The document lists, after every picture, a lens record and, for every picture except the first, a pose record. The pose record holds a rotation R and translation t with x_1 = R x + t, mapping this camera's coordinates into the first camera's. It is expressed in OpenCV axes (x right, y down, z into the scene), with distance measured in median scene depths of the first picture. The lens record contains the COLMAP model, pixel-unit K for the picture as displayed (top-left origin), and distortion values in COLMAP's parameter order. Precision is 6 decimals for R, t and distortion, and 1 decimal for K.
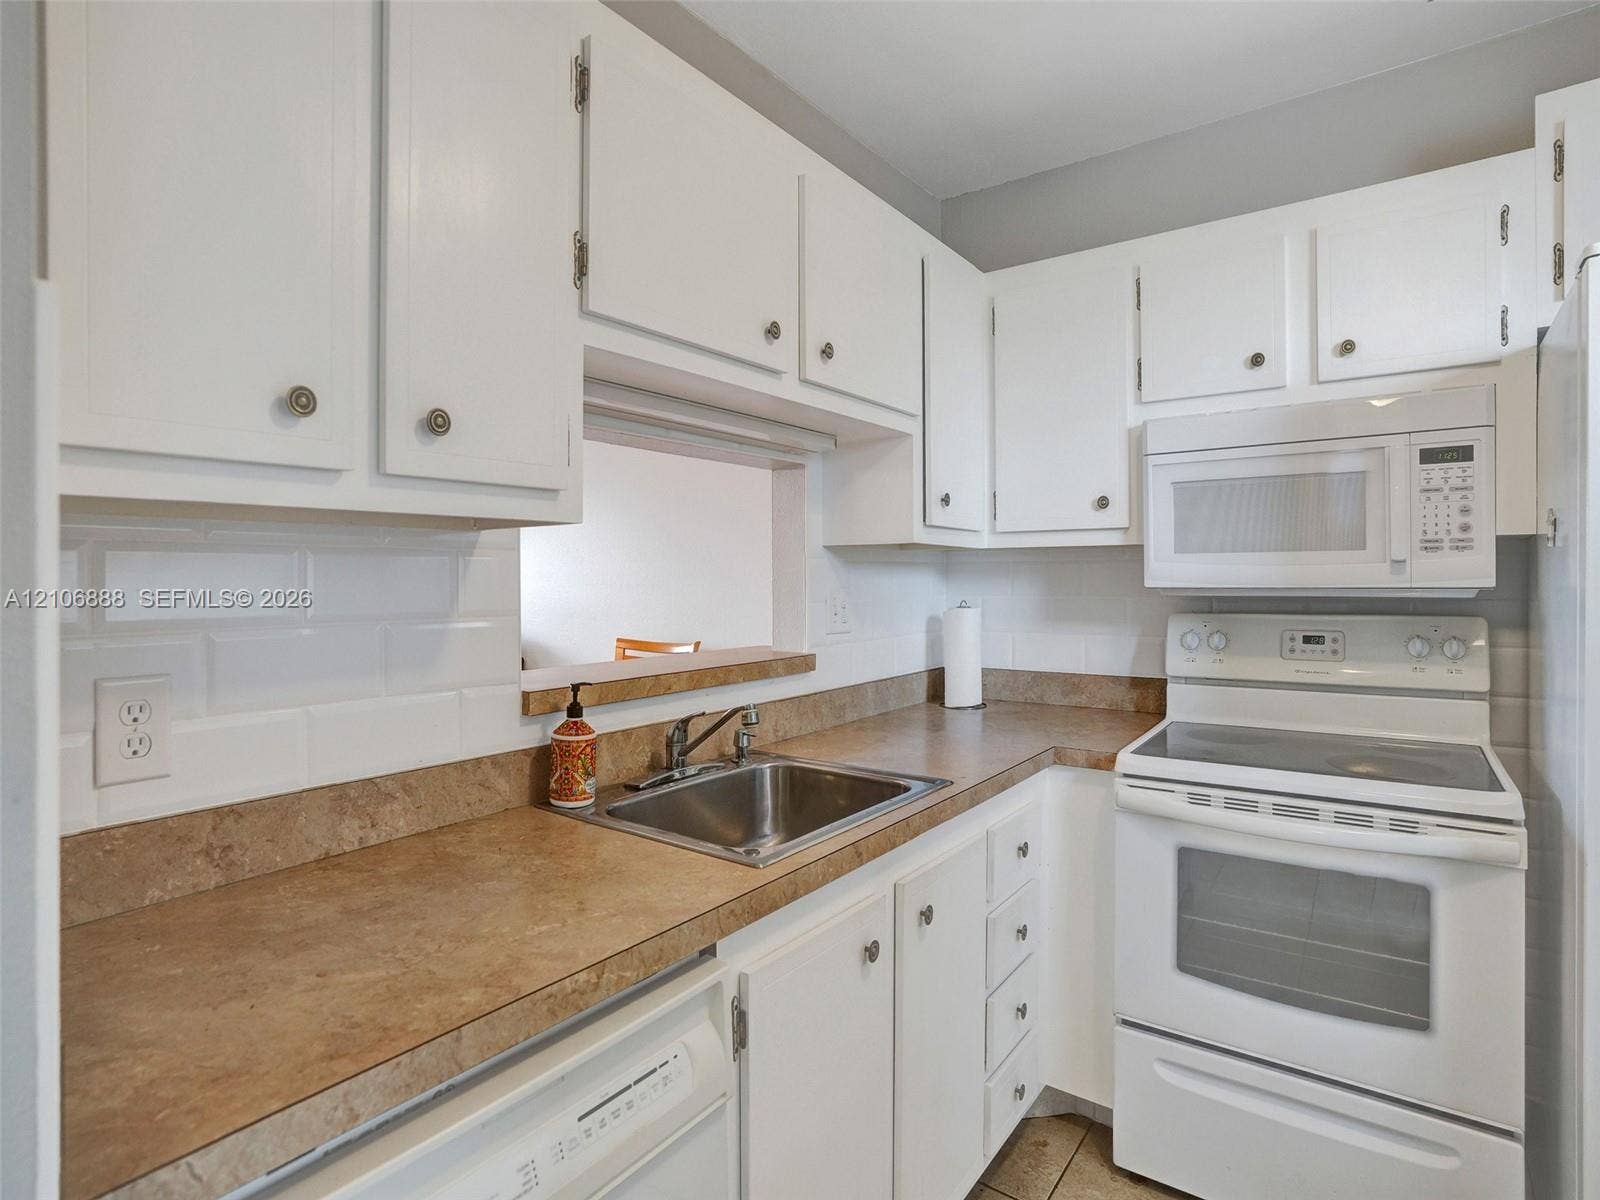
lens RADIAL K [[818.6, 0, 820.8], [0, 818.6, 590.8], [0, 0, 1]] dist [-0.056049, 0.023672]
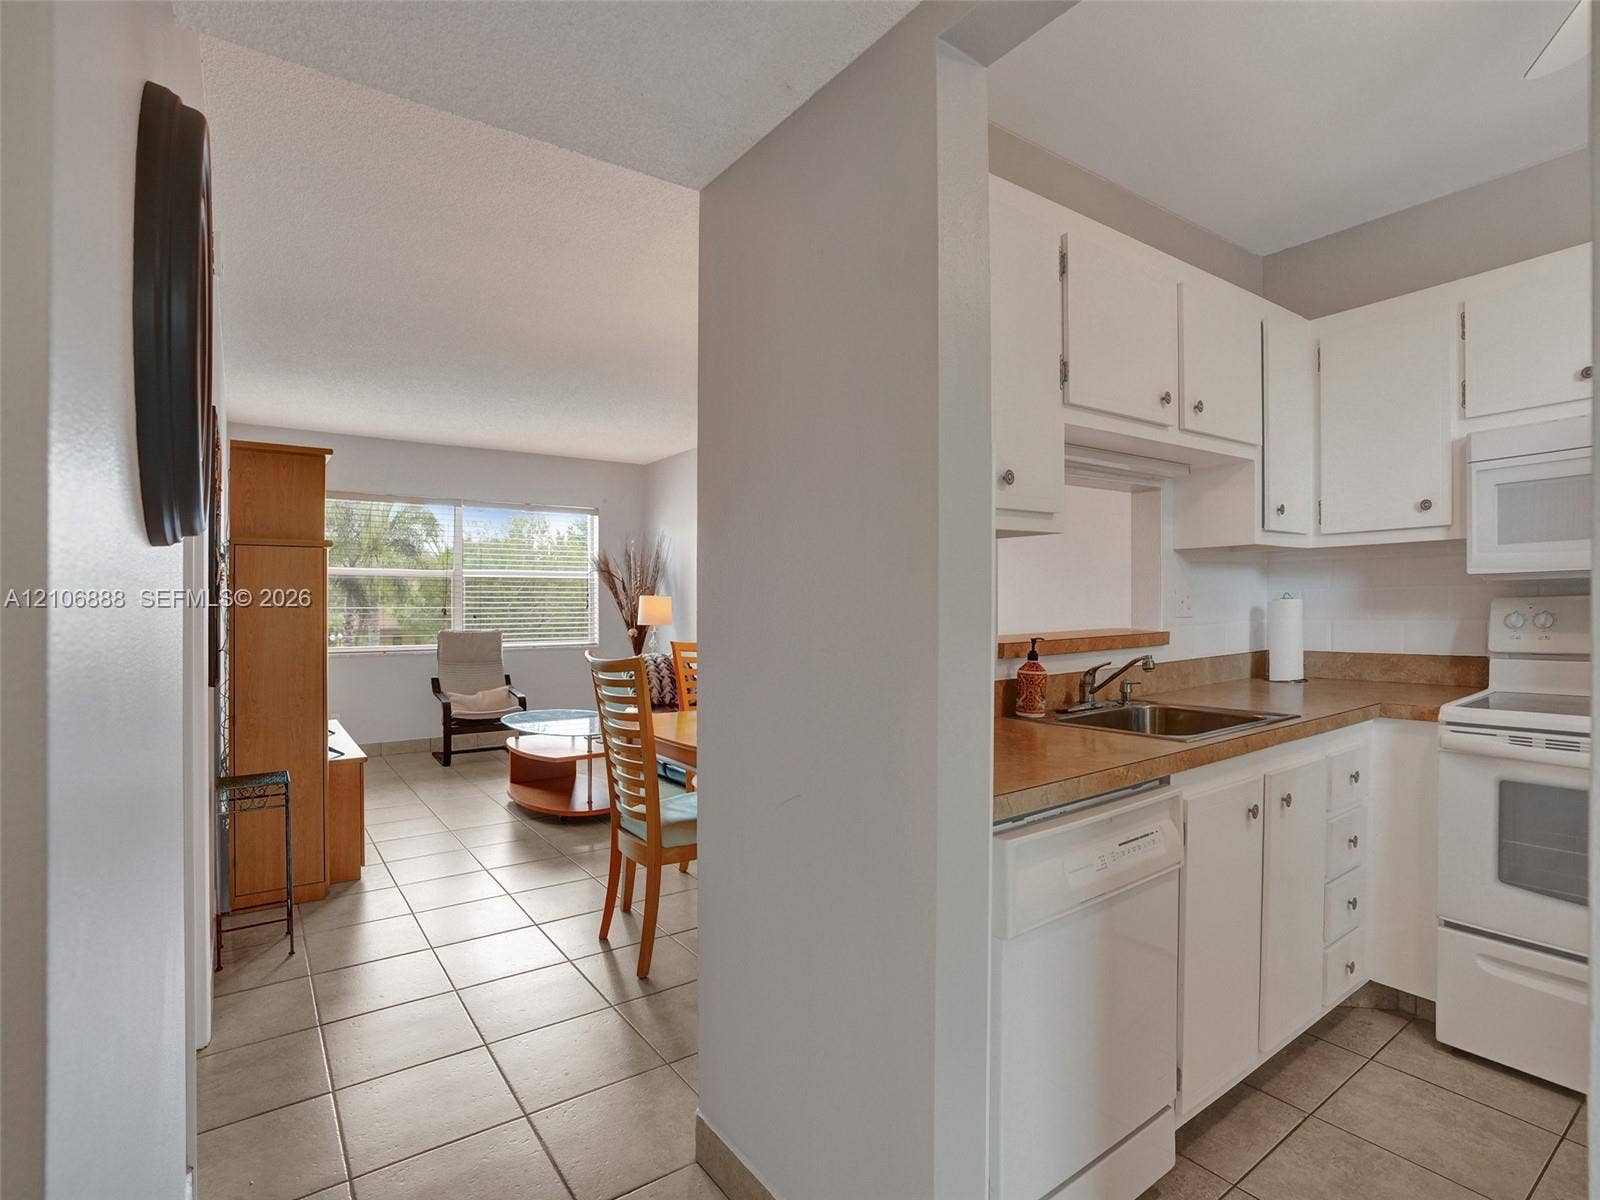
lens RADIAL K [[785.9, 0, 804.6], [0, 785.9, 631.2], [0, 0, 1]] dist [-0.051915, 0.020121]
pose [[0.946392, -0.003666, -0.323000, -0.177281], [0.011805, 0.999660, 0.023243, 0.045537], [0.322805, -0.025810, 0.946114, -0.419315]]
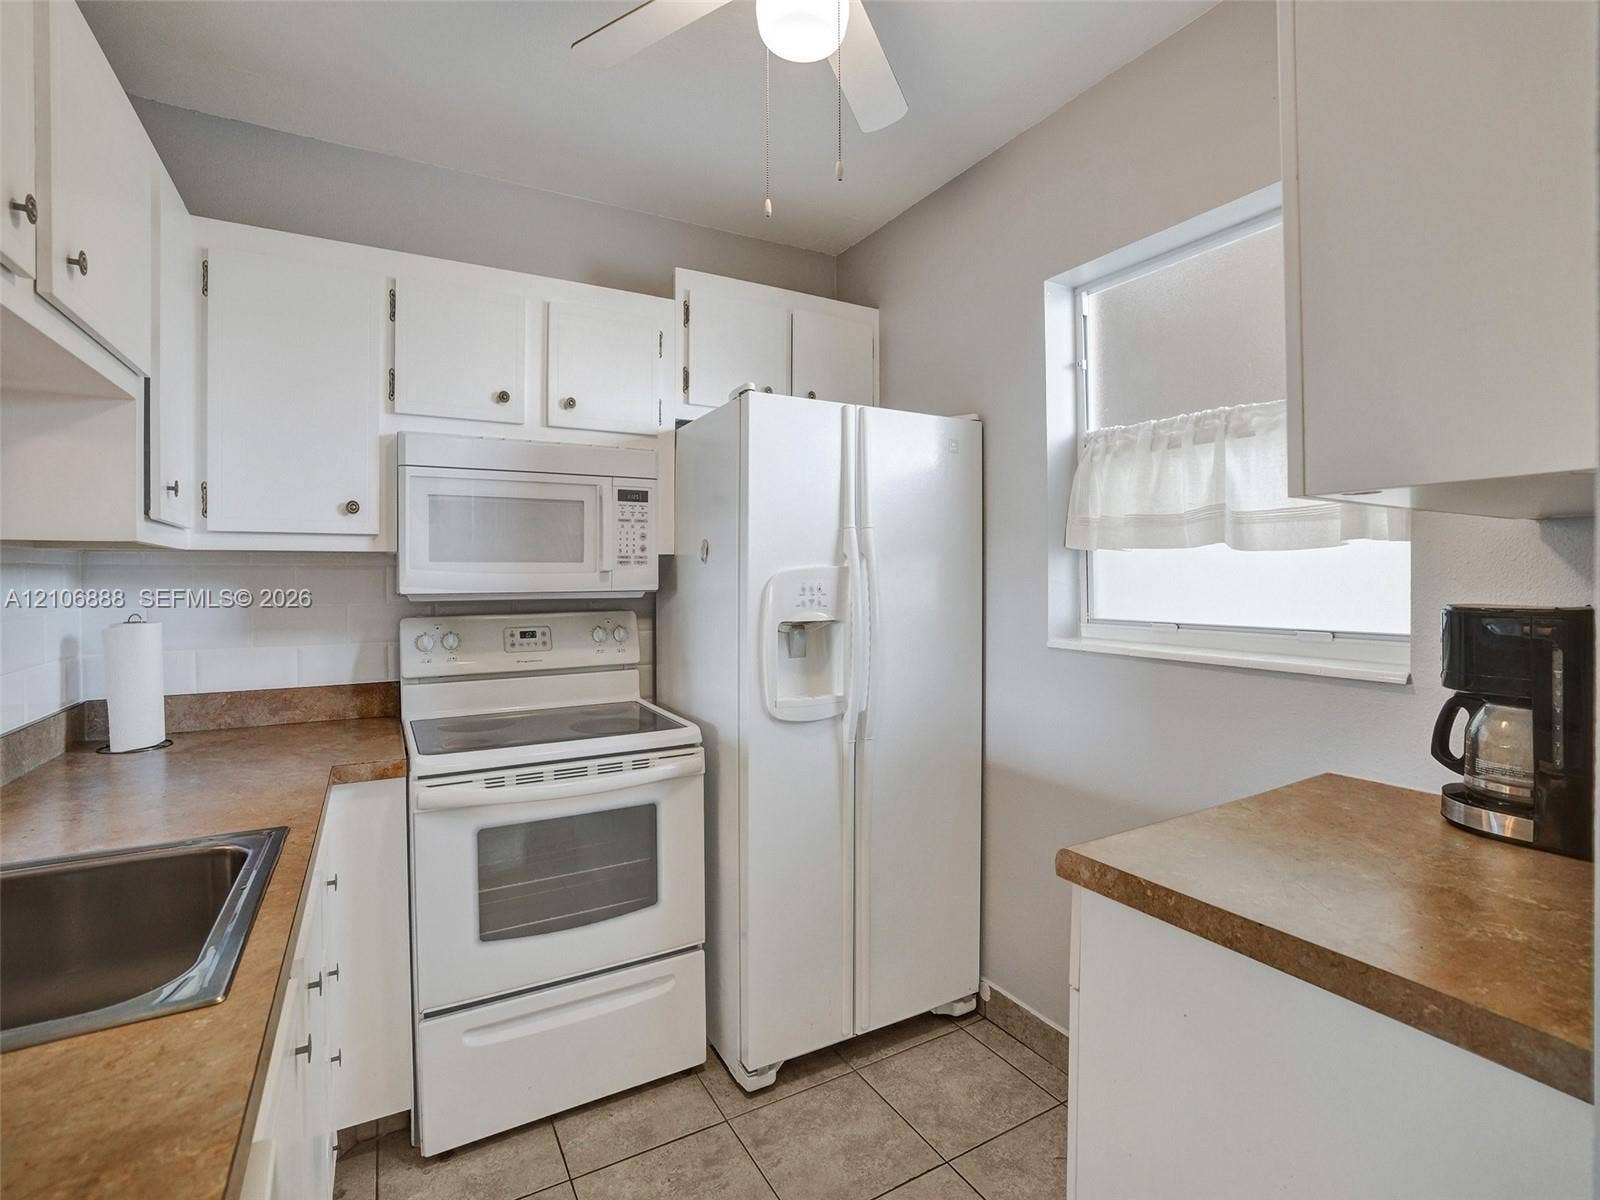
lens RADIAL K [[749.0, 0, 807.5], [0, 749.0, 595.2], [0, 0, 1]] dist [-0.072358, 0.032334]
pose [[0.417953, -0.018954, 0.908271, -0.253871], [0.014217, 0.999796, 0.014322, -0.009821], [-0.908357, 0.006928, 0.418138, 0.160308]]
